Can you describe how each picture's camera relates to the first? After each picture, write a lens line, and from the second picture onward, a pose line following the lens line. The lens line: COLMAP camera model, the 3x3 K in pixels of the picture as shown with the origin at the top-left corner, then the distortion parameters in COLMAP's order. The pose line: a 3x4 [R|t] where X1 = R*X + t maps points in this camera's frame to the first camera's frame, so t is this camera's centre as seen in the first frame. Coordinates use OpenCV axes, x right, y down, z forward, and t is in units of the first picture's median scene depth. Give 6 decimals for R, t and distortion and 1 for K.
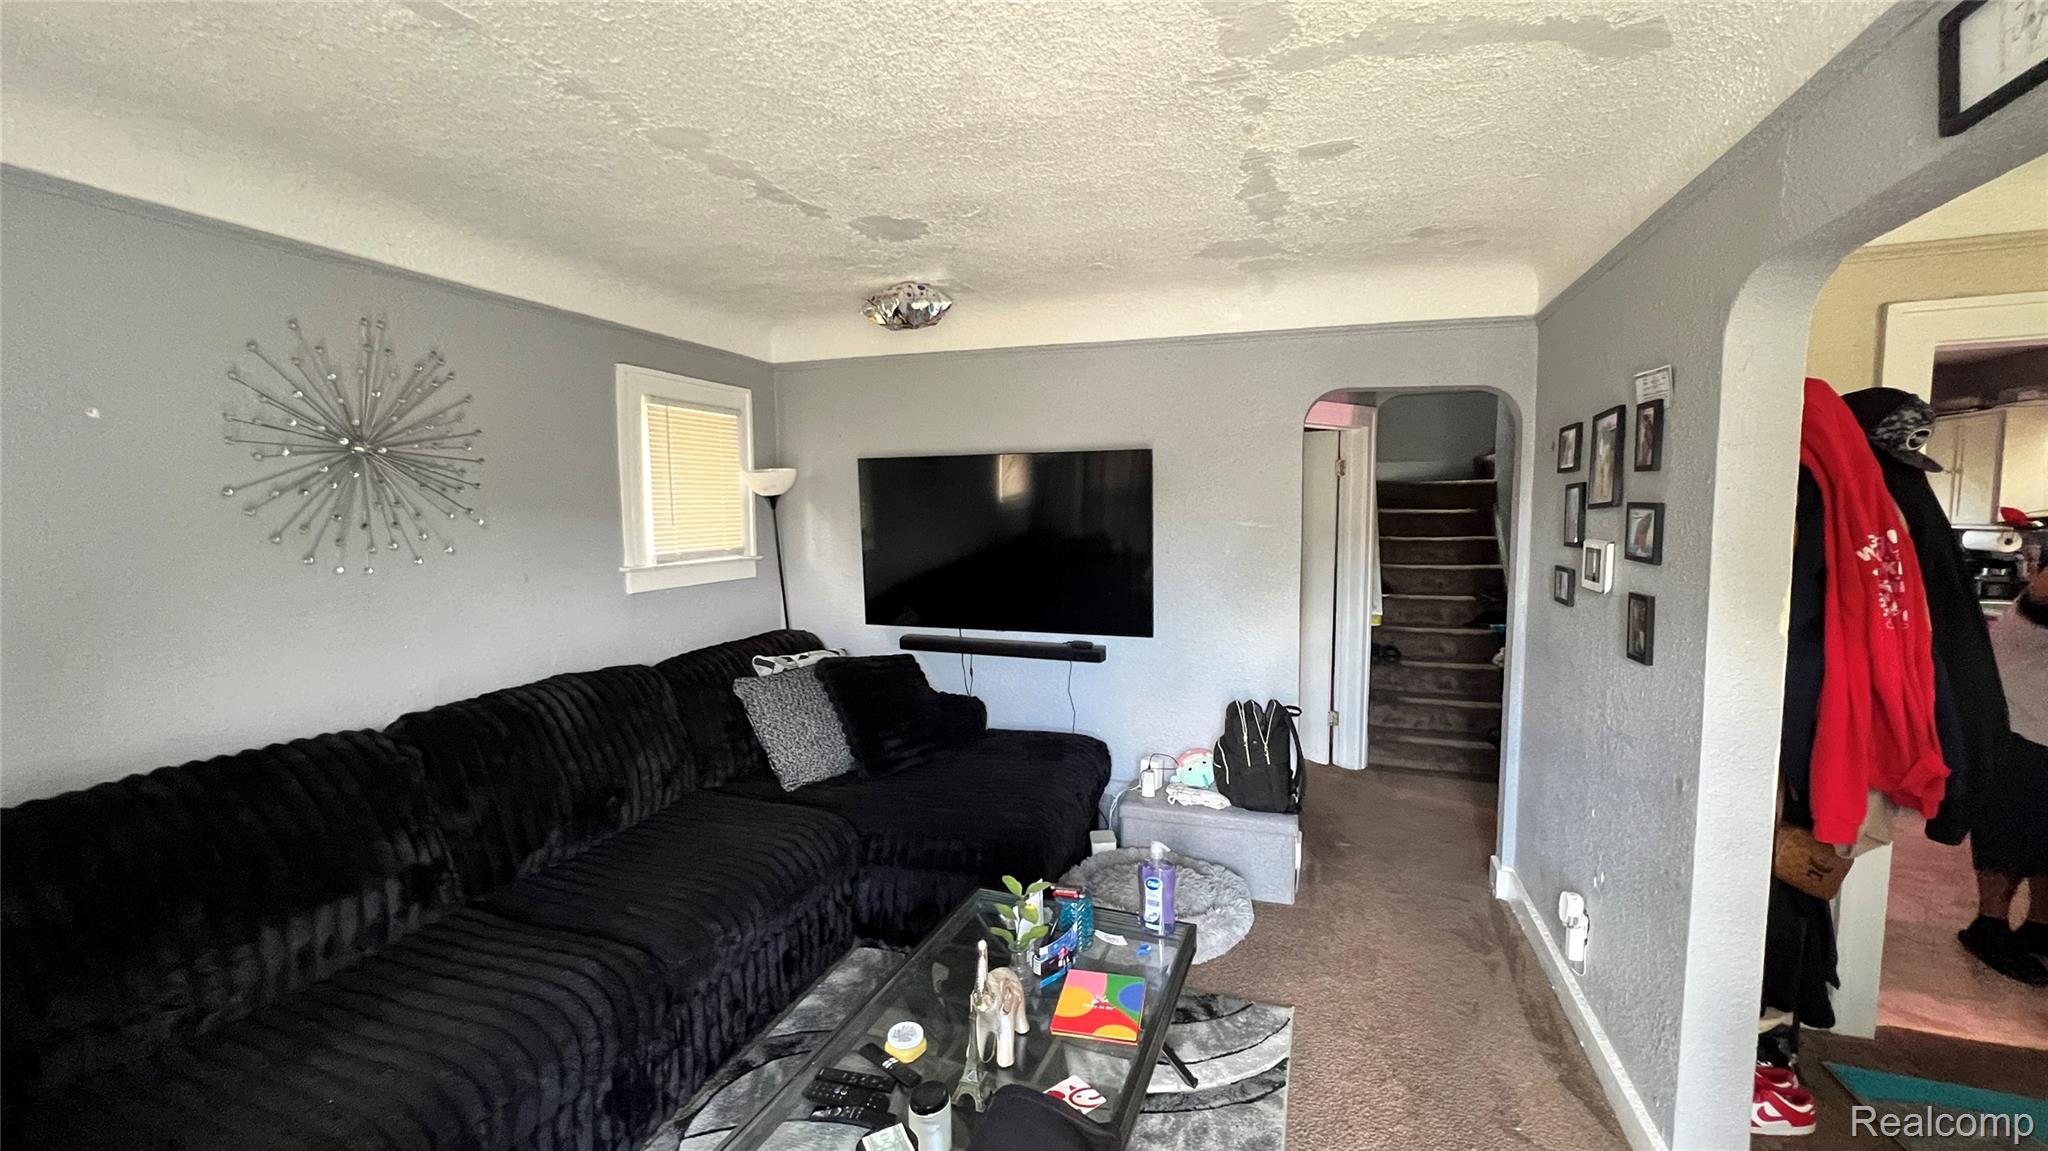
lens RADIAL K [[817.1, 0, 1024.0], [0, 817.1, 575.5], [0, 0, 1]] dist [-0.003727, -0.000514]
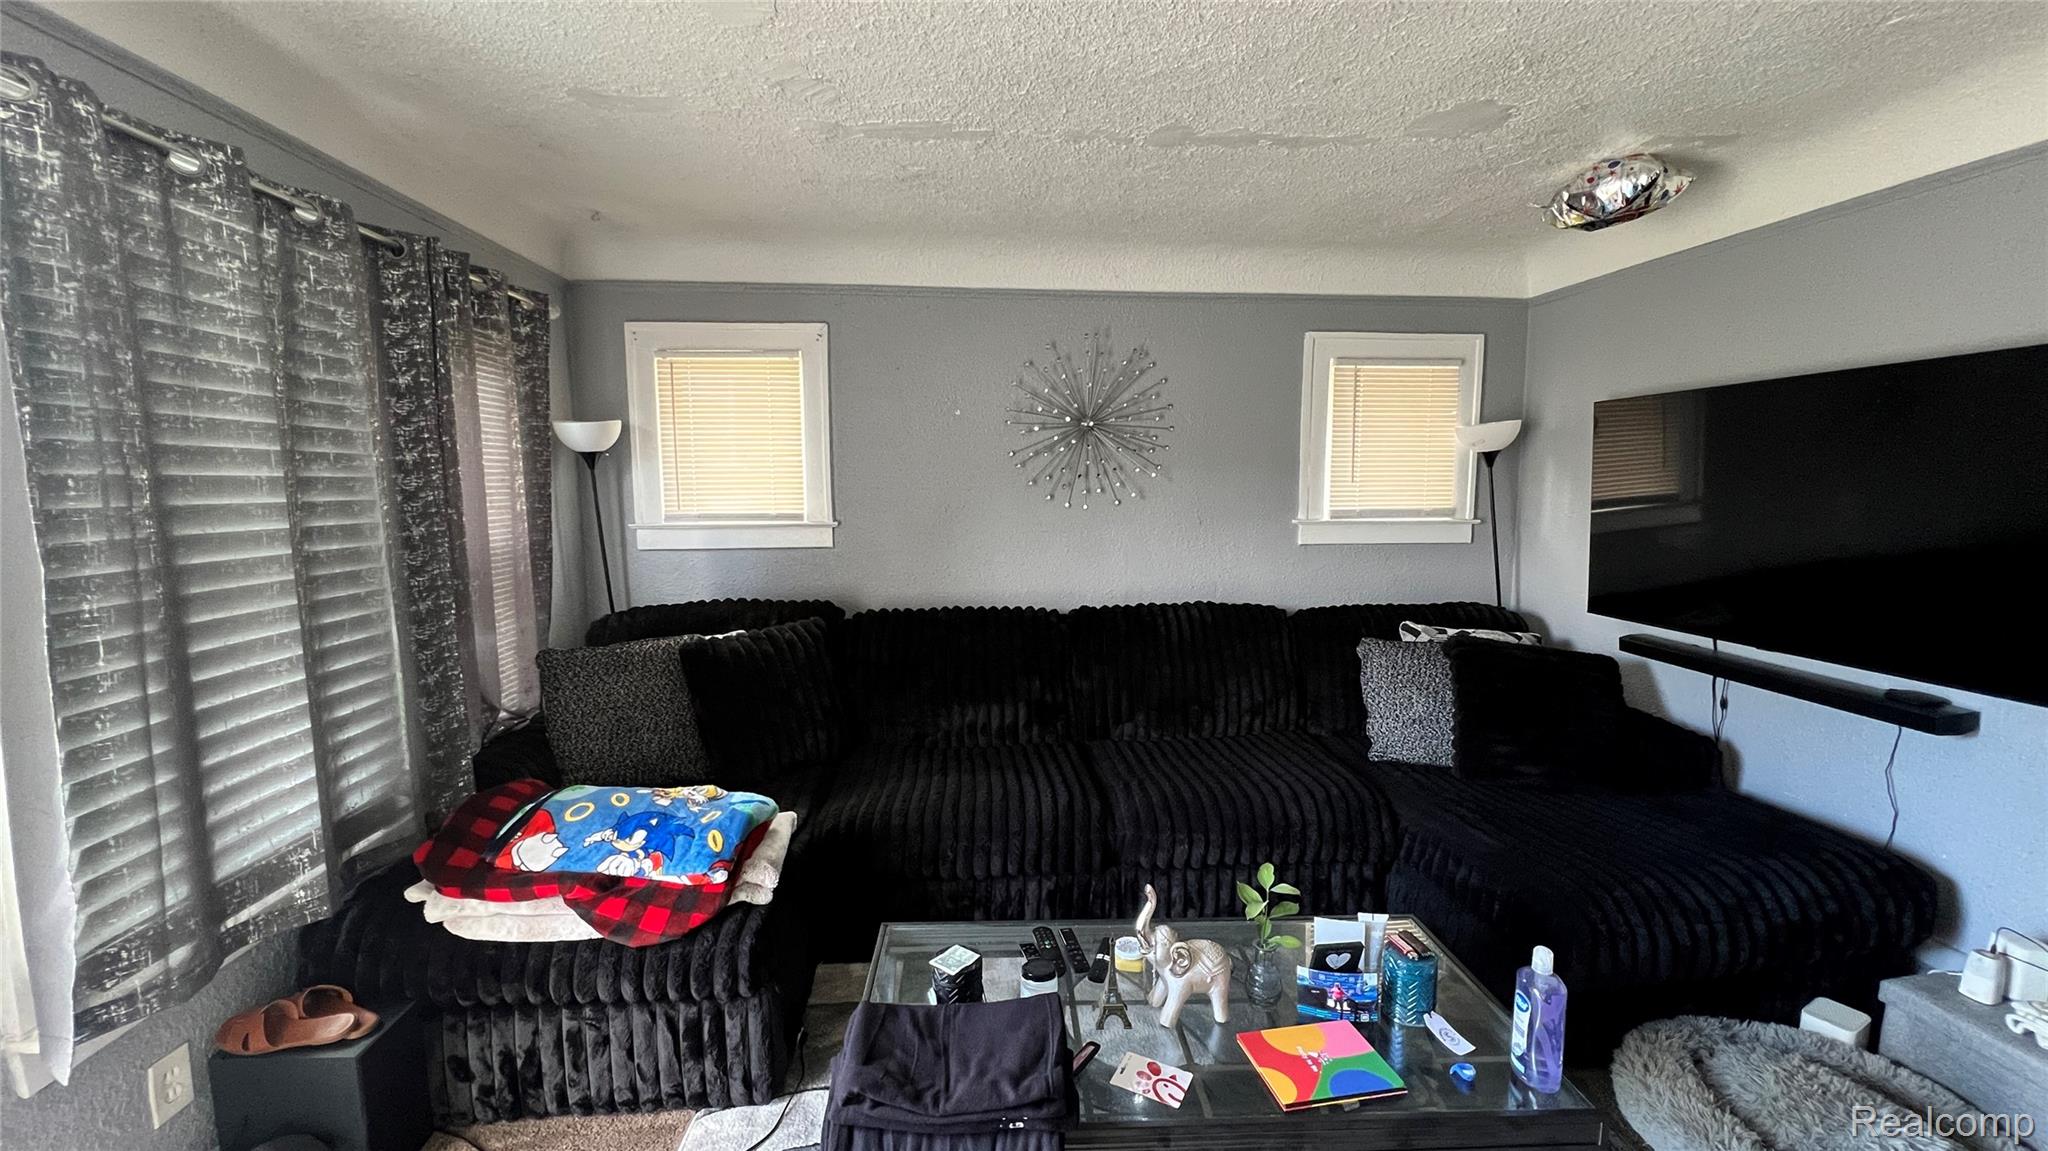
lens RADIAL K [[817.1, 0, 1024.0], [0, 817.1, 575.5], [0, 0, 1]] dist [-0.003727, -0.000514]
pose [[0.405166, 0.110590, -0.907530, 0.370158], [-0.079508, 0.993158, 0.085528, -0.000116], [0.910779, 0.037503, 0.411187, 0.216025]]
